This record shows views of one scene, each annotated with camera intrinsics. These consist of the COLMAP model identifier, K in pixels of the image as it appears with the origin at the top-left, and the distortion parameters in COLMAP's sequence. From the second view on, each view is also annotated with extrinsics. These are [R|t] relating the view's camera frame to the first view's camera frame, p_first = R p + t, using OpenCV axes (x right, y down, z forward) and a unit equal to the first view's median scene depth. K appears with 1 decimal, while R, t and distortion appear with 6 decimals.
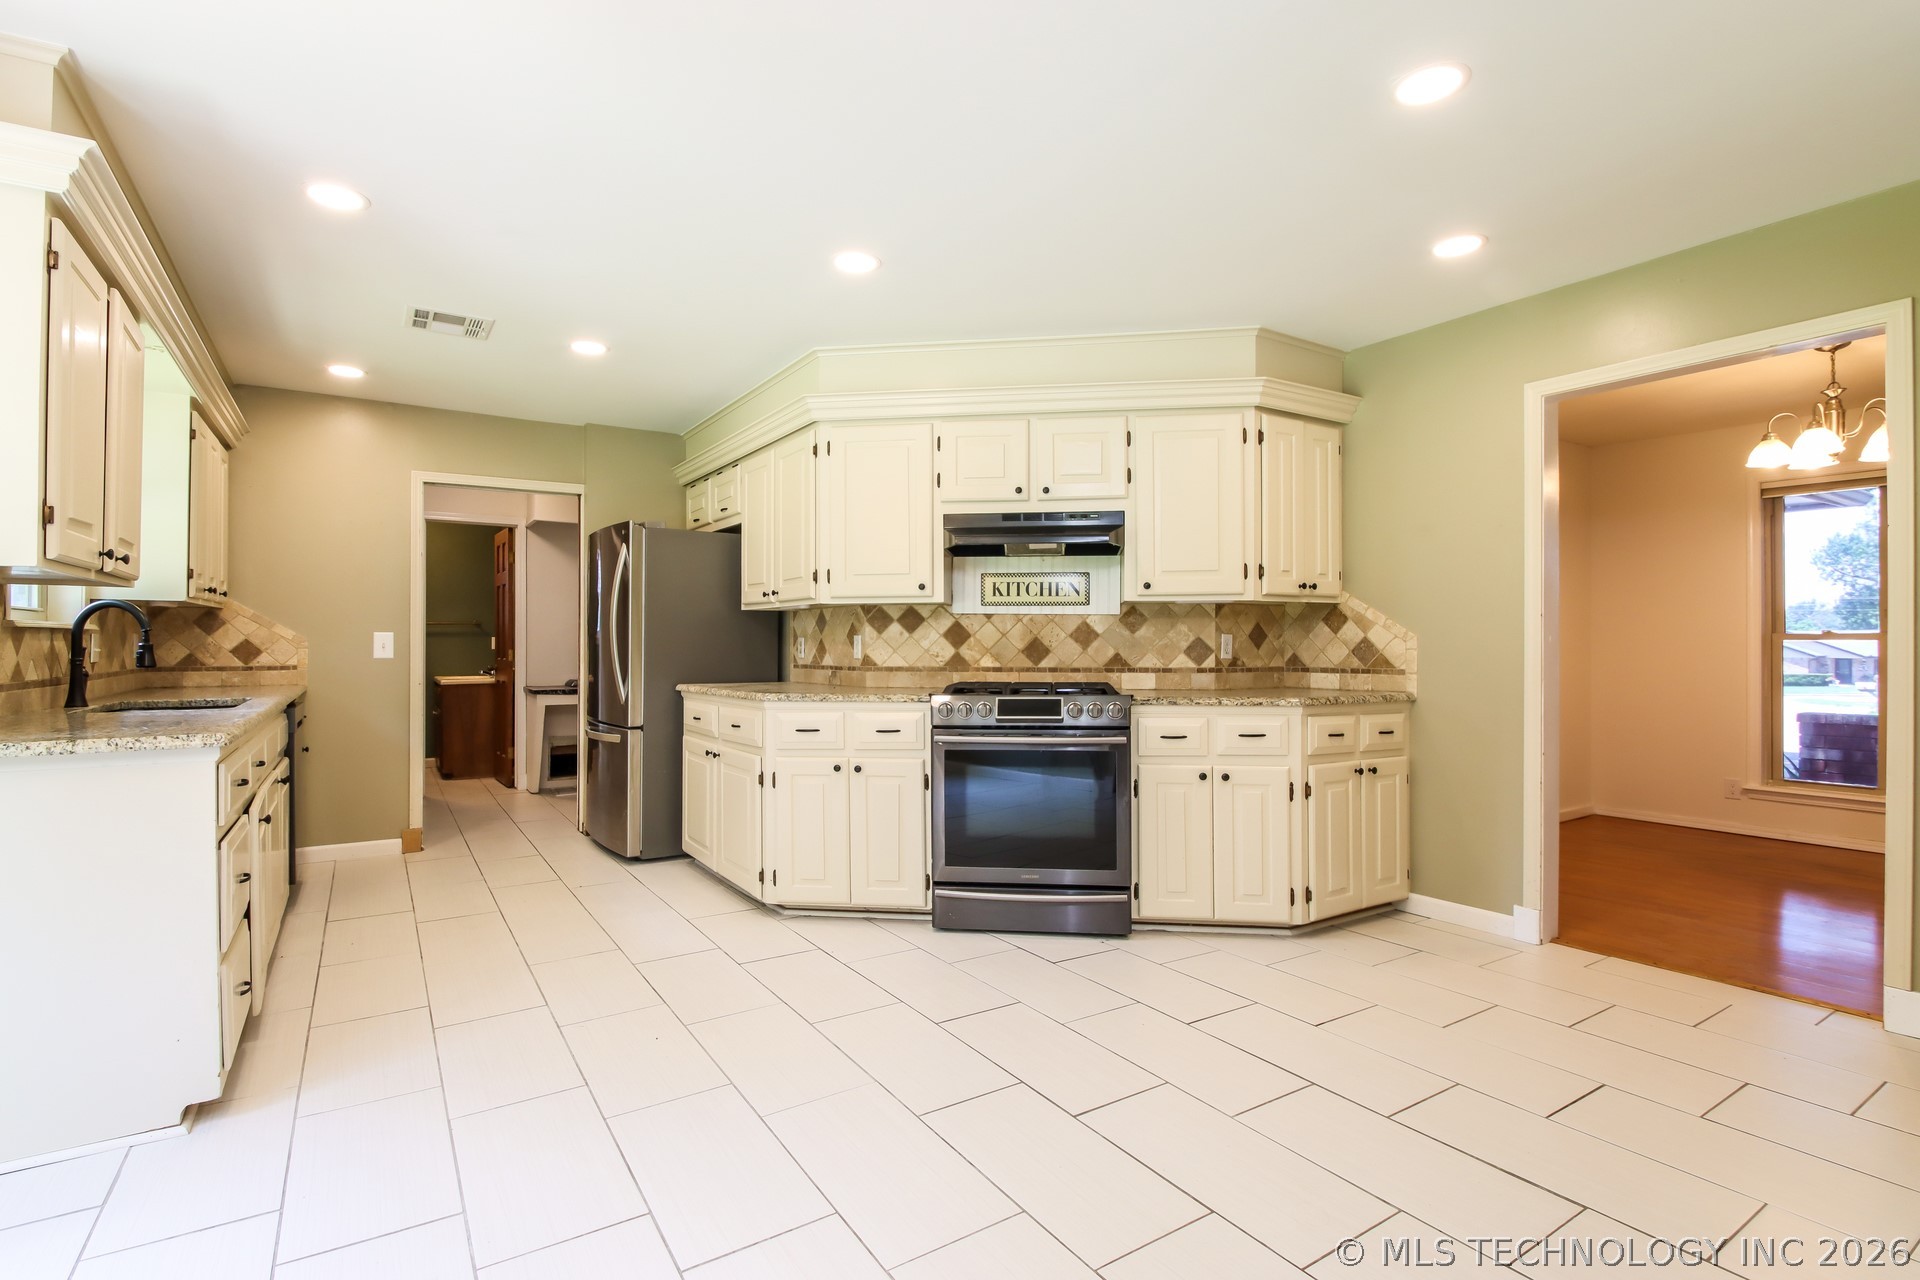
lens RADIAL K [[913.1, 0, 960.0], [0, 913.1, 640.0], [0, 0, 1]] dist [0.000956, -0.000919]
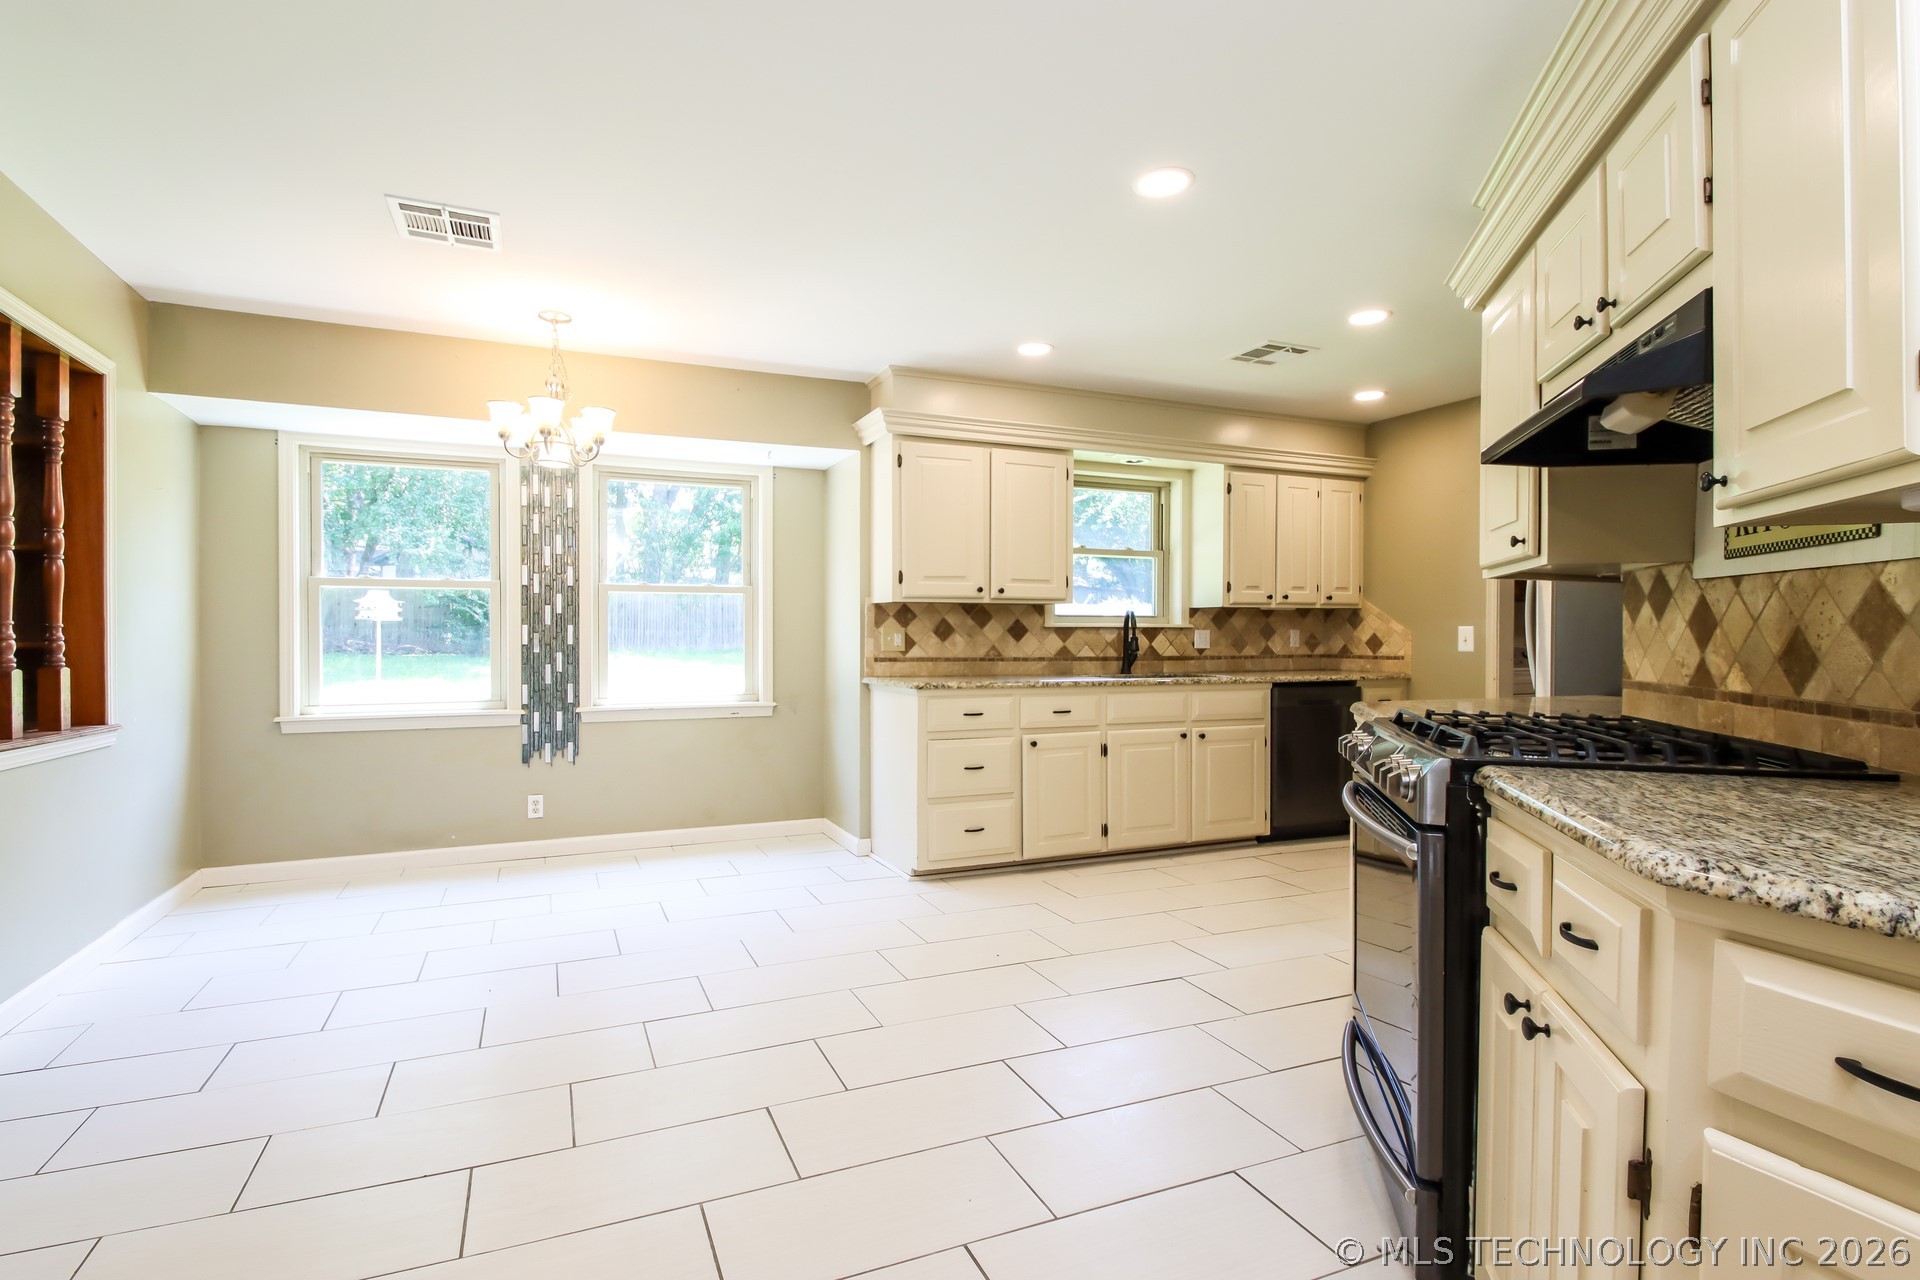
lens RADIAL K [[913.1, 0, 960.0], [0, 913.1, 640.0], [0, 0, 1]] dist [0.000956, -0.000919]
pose [[-0.152288, 0.006047, -0.988318, 0.532316], [0.001096, 0.999982, 0.005949, 0.000185], [0.988336, -0.000177, -0.152292, 0.677144]]
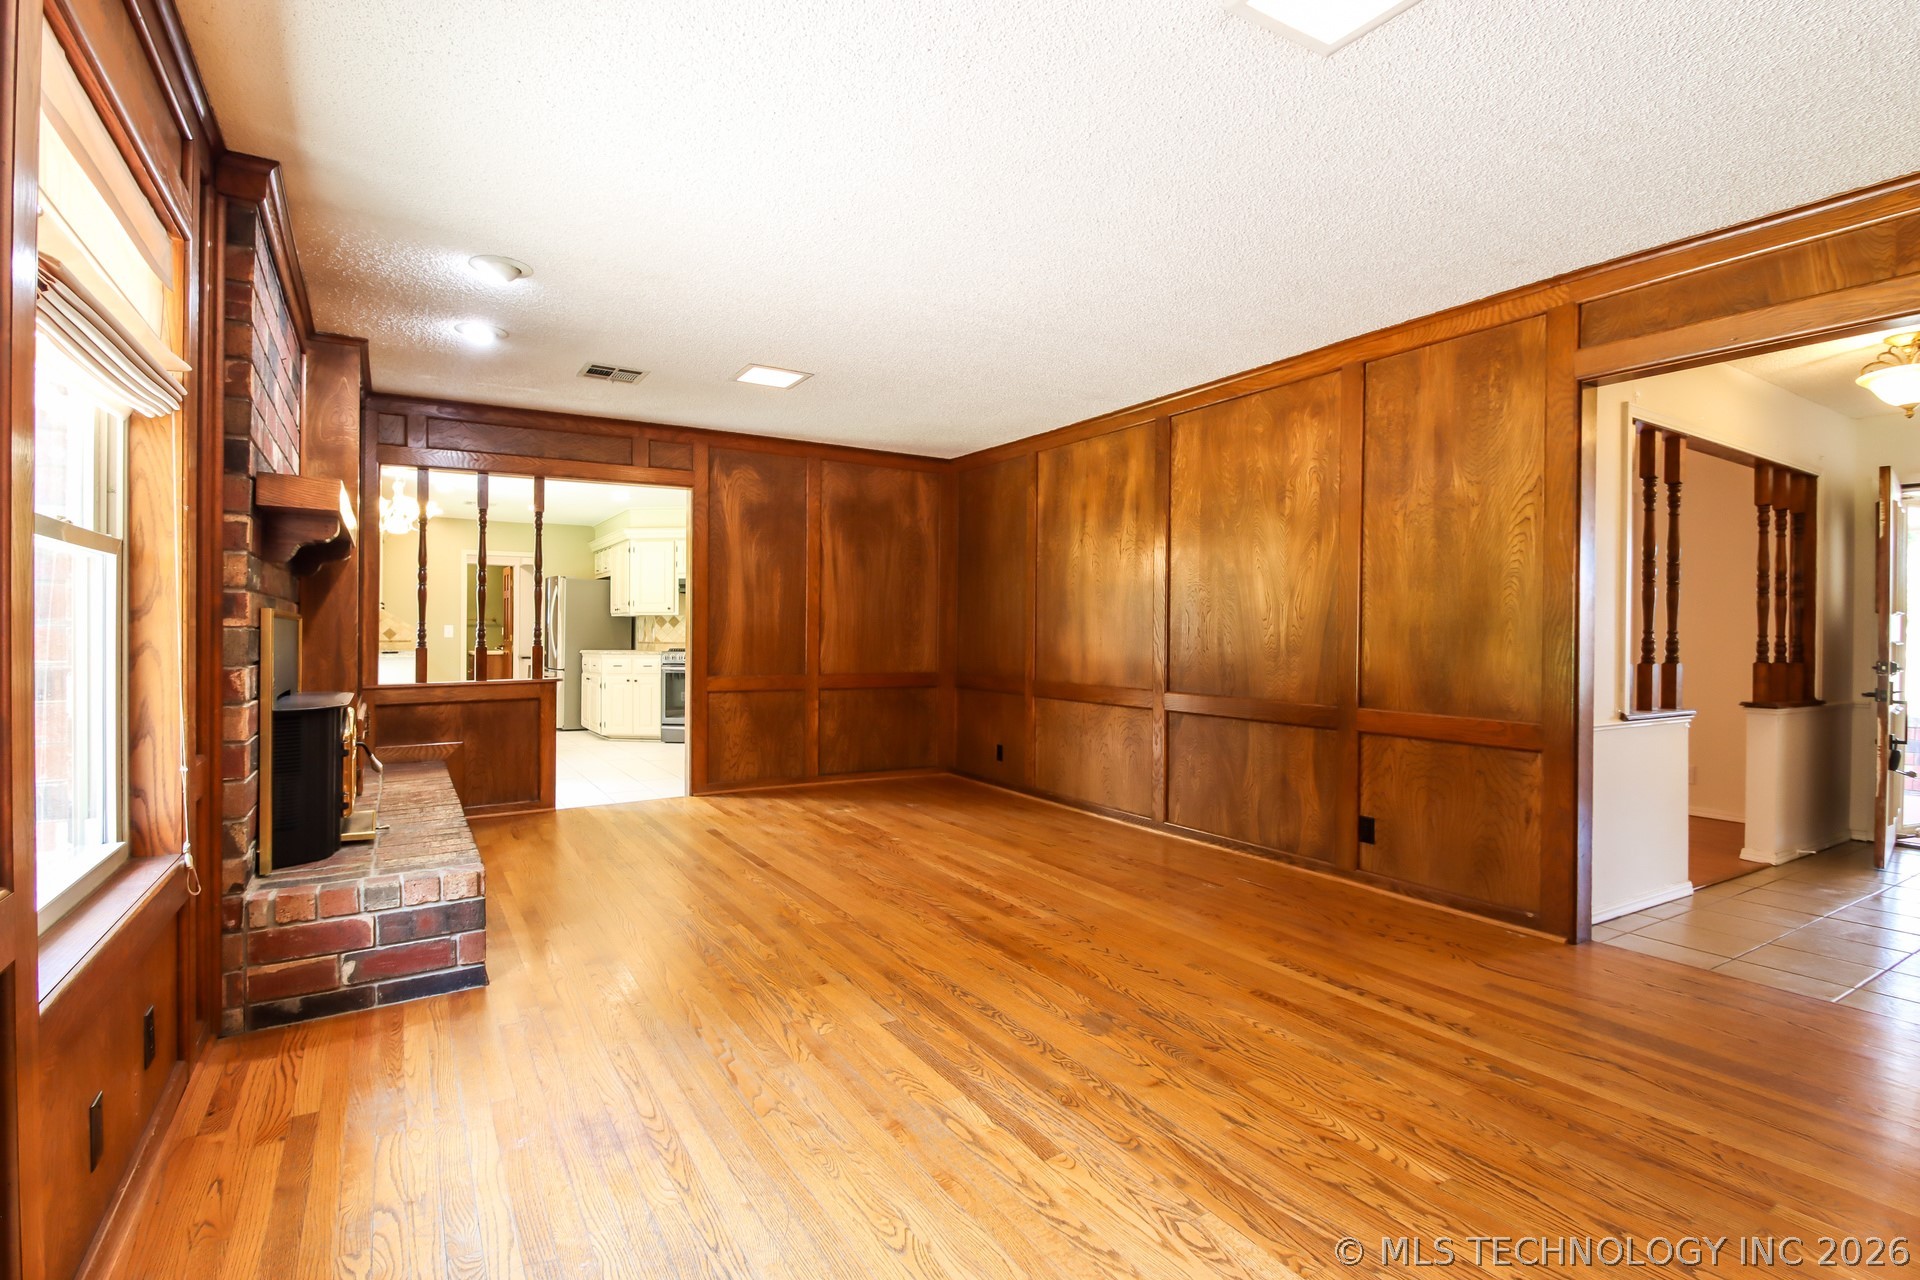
lens RADIAL K [[913.1, 0, 960.0], [0, 913.1, 640.0], [0, 0, 1]] dist [0.000956, -0.000919]
pose [[0.999727, 0.005510, -0.022695, 0.700509], [-0.005282, 0.999935, 0.010094, -0.003761], [0.022750, -0.009972, 0.999691, -1.260013]]
